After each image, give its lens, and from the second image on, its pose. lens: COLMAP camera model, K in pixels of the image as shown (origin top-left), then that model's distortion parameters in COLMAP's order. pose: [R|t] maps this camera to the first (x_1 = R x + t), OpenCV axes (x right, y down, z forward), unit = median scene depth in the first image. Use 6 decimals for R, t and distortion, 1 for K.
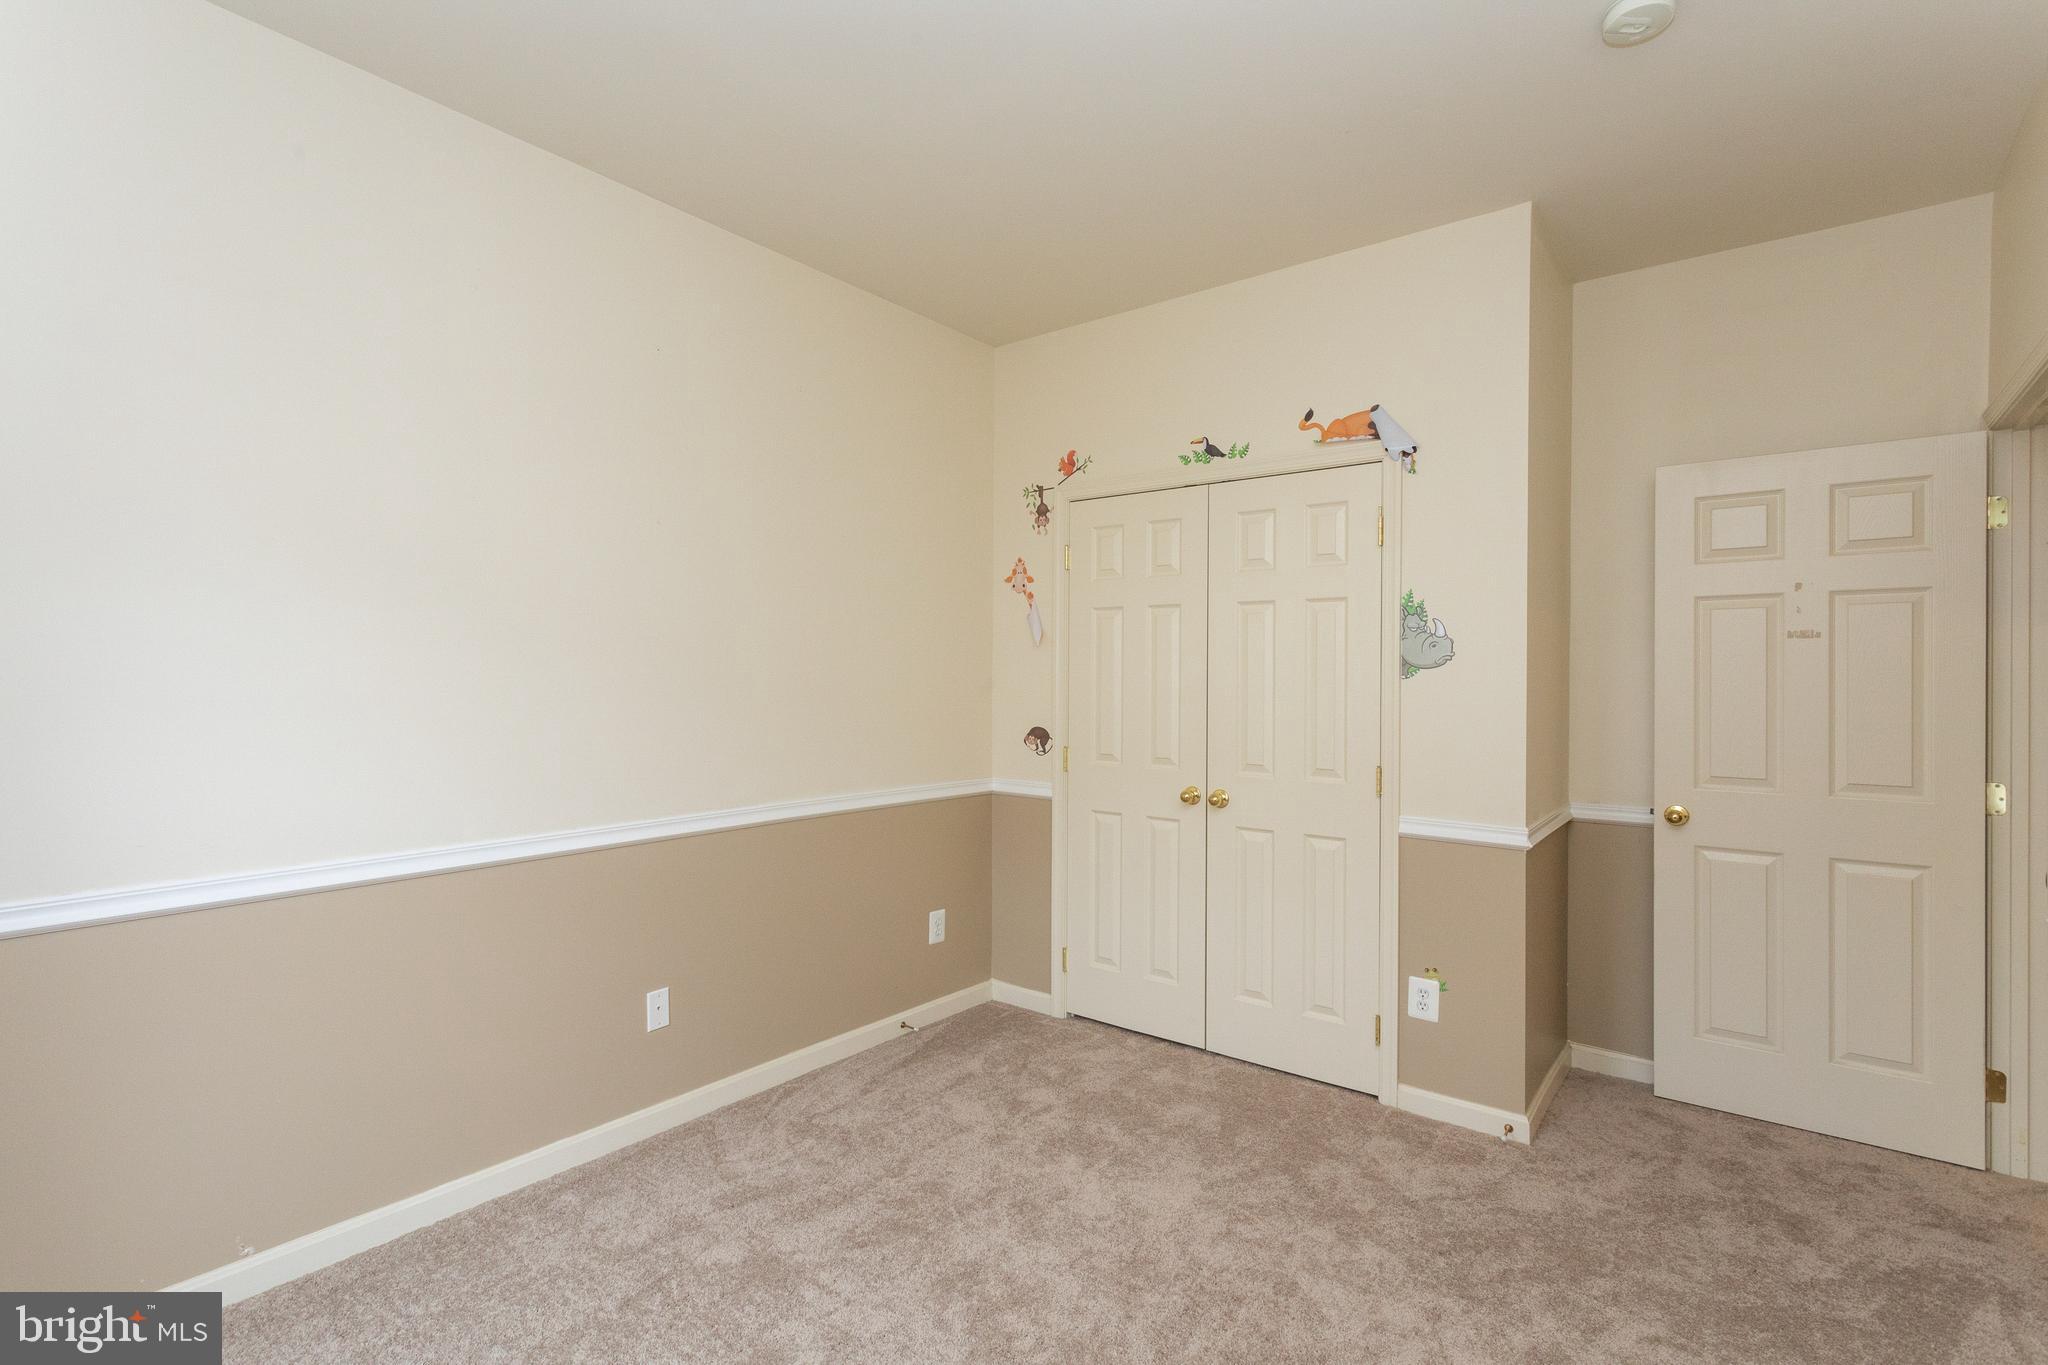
lens RADIAL K [[972.5, 0, 1016.5], [0, 972.5, 681.1], [0, 0, 1]] dist [0.003677, -0.001038]
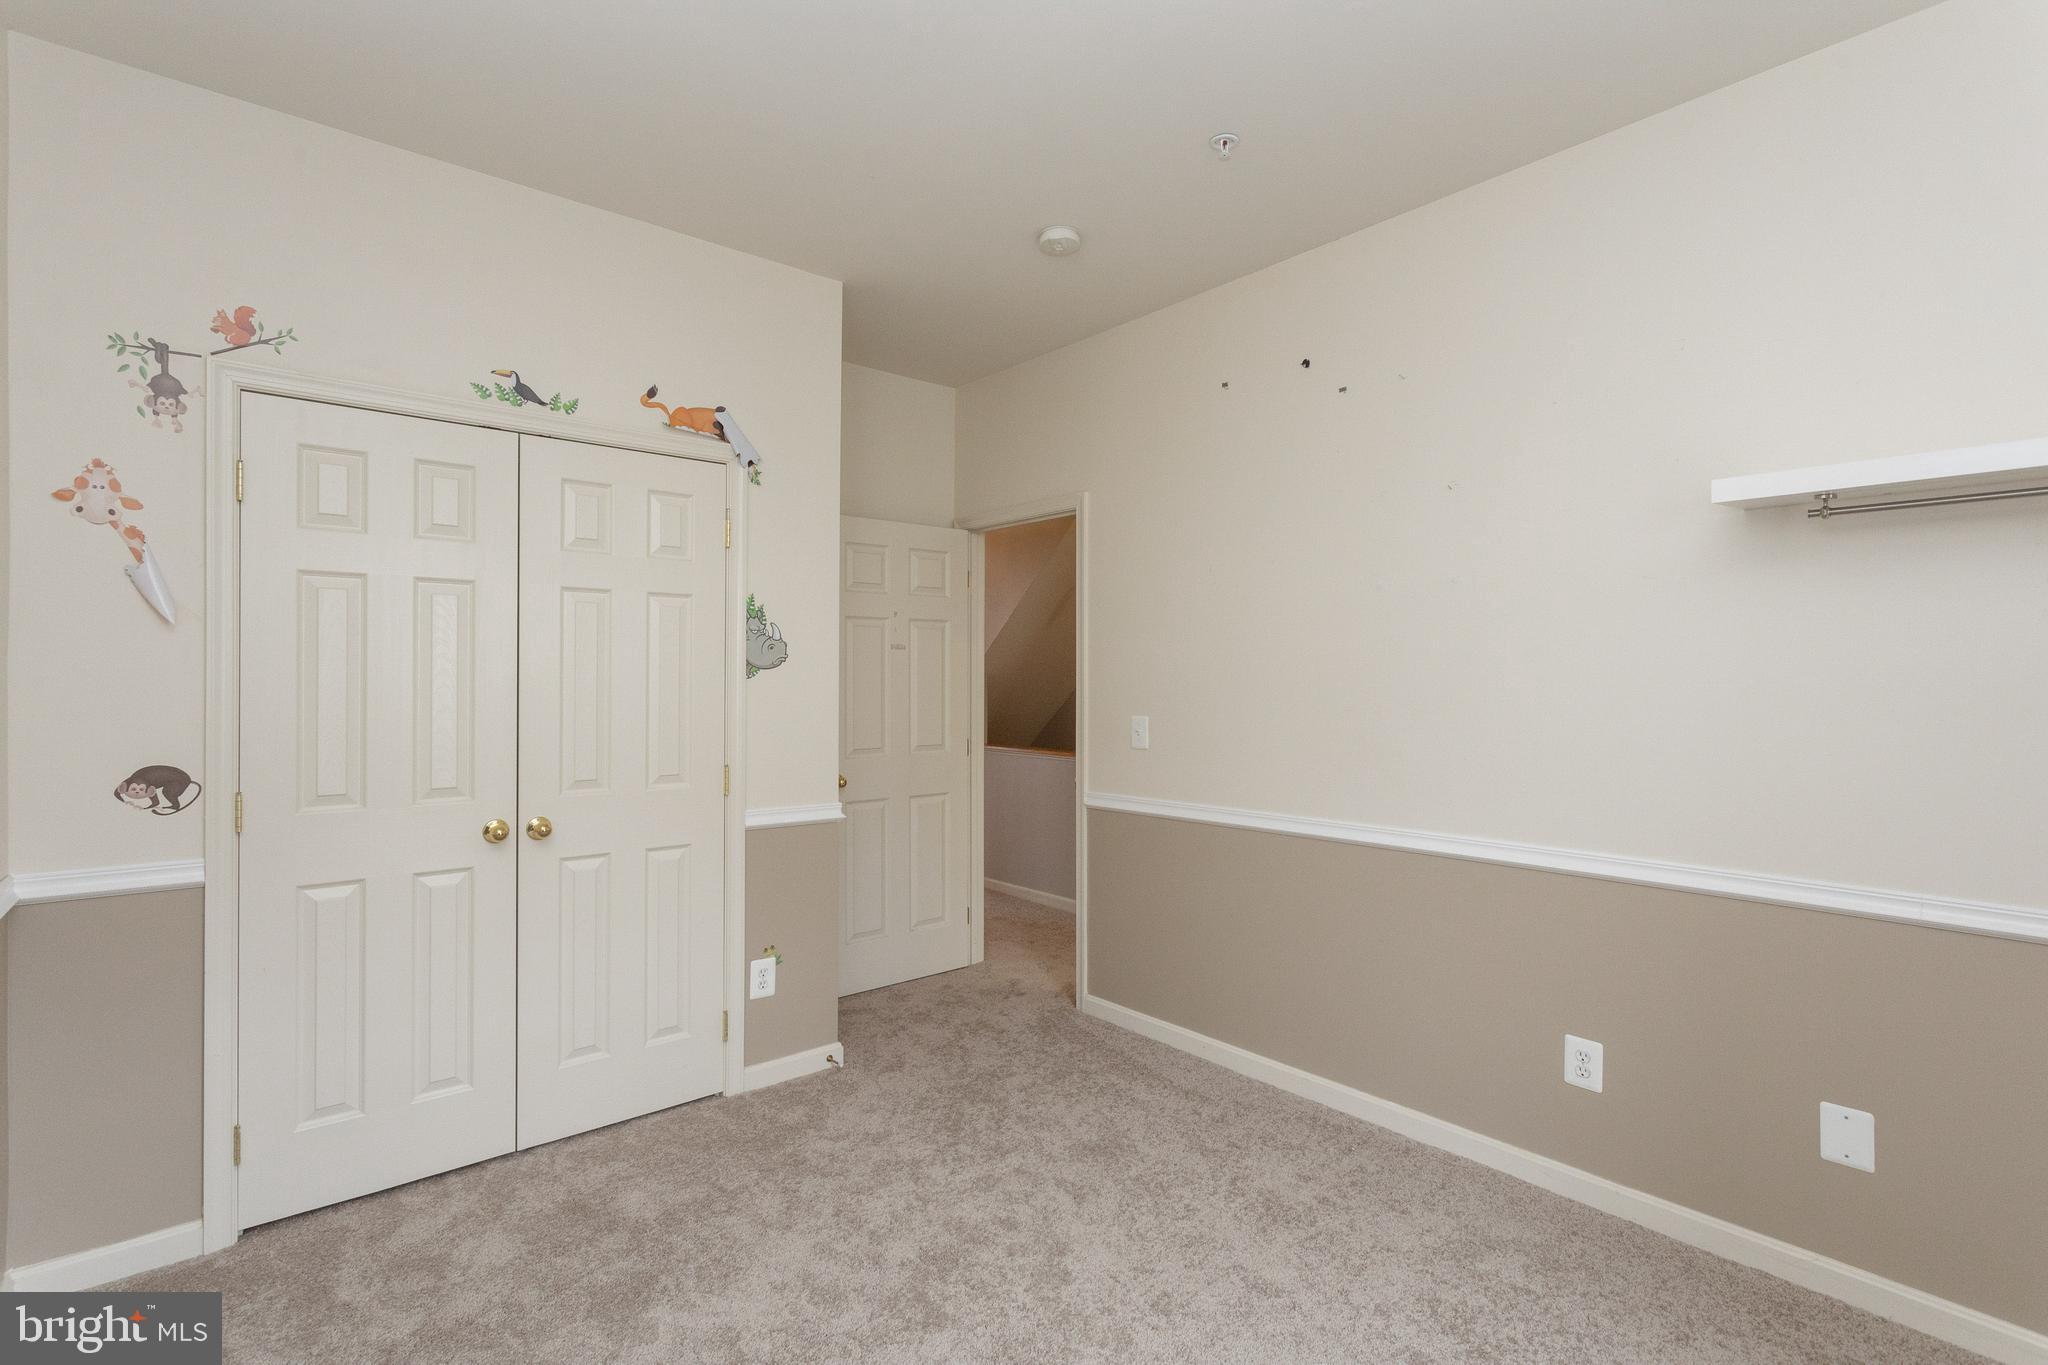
lens RADIAL K [[972.5, 0, 1020.2], [0, 972.5, 681.5], [0, 0, 1]] dist [0.003677, -0.001038]
pose [[0.191674, -0.007784, 0.981428, -0.539993], [0.004978, 0.999963, 0.006959, -0.004755], [-0.981446, 0.003552, 0.191706, 0.486982]]
